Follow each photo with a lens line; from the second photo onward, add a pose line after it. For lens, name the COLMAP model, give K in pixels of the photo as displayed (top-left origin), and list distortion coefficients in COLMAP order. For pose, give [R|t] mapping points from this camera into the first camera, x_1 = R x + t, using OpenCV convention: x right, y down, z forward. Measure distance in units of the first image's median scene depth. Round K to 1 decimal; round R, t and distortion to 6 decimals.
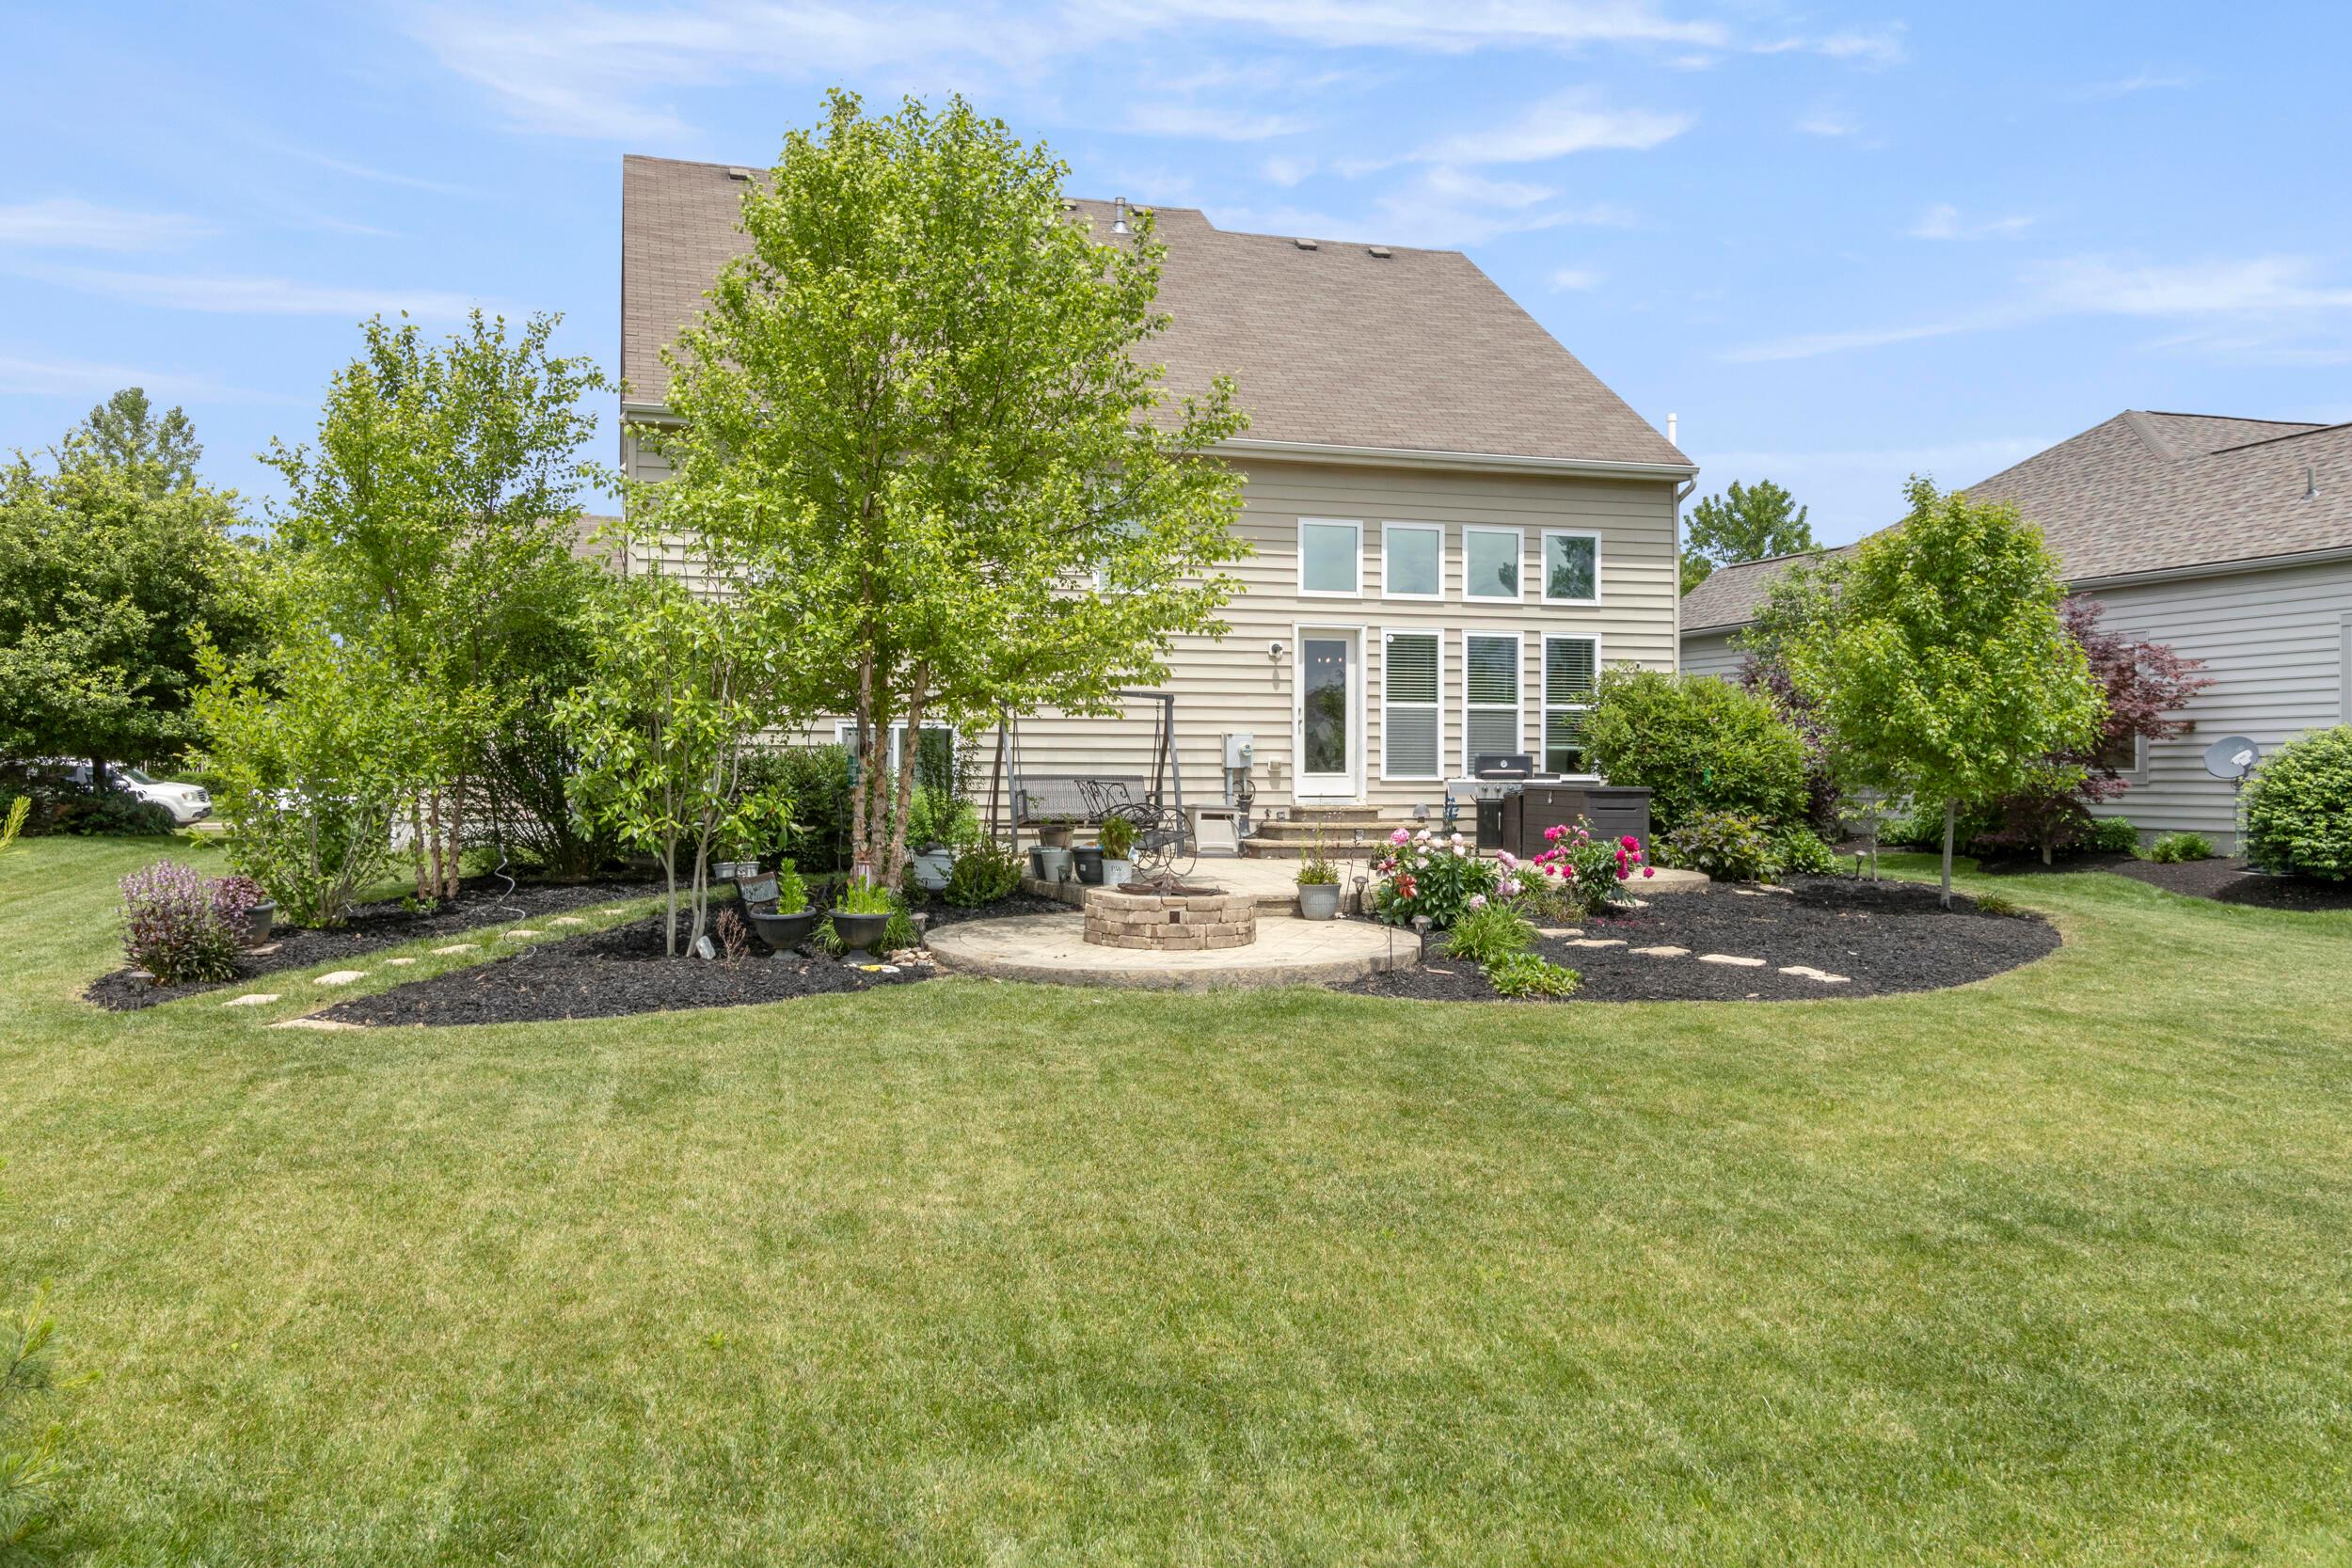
lens RADIAL K [[1745.1, 0, 1166.5], [0, 1745.1, 784.1], [0, 0, 1]] dist [0.001791, 0.000955]
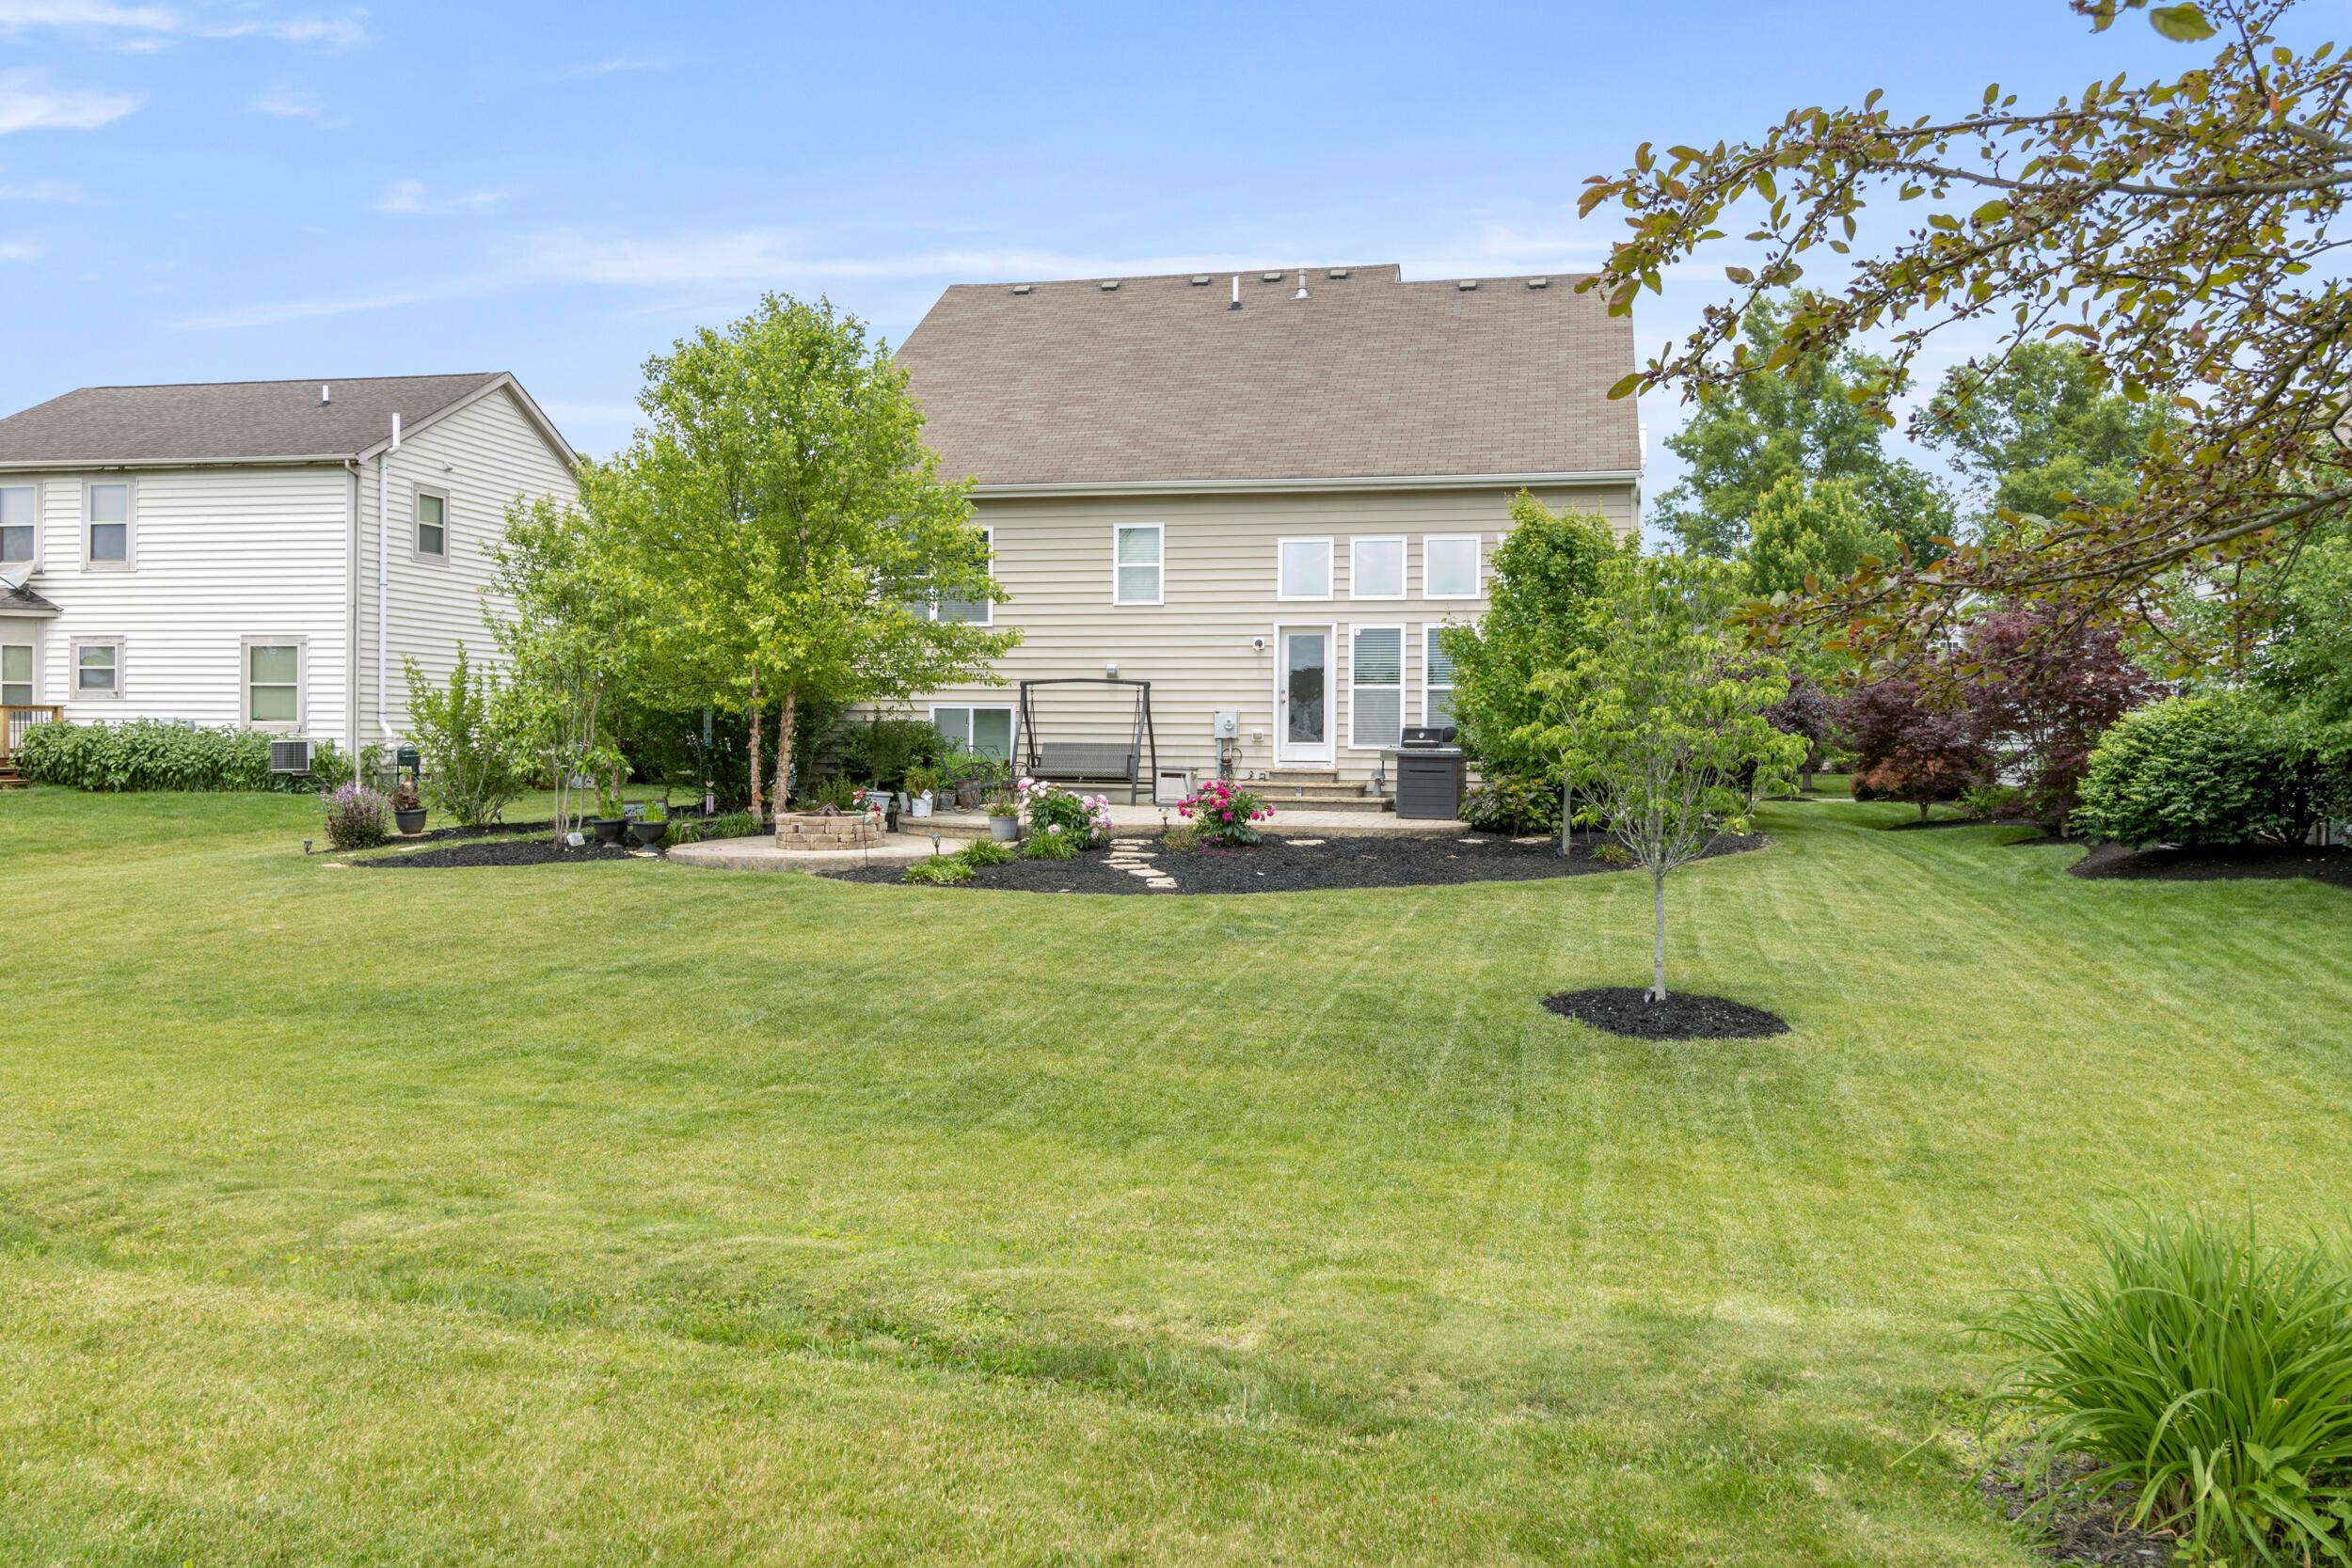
lens RADIAL K [[1712.5, 0, 1205.3], [0, 1712.5, 783.1], [0, 0, 1]] dist [-0.007046, -0.001988]
pose [[0.885661, 0.013349, -0.464140, 0.602783], [-0.007878, 0.999875, 0.013723, 0.006354], [0.464265, -0.008498, 0.885656, -0.110351]]
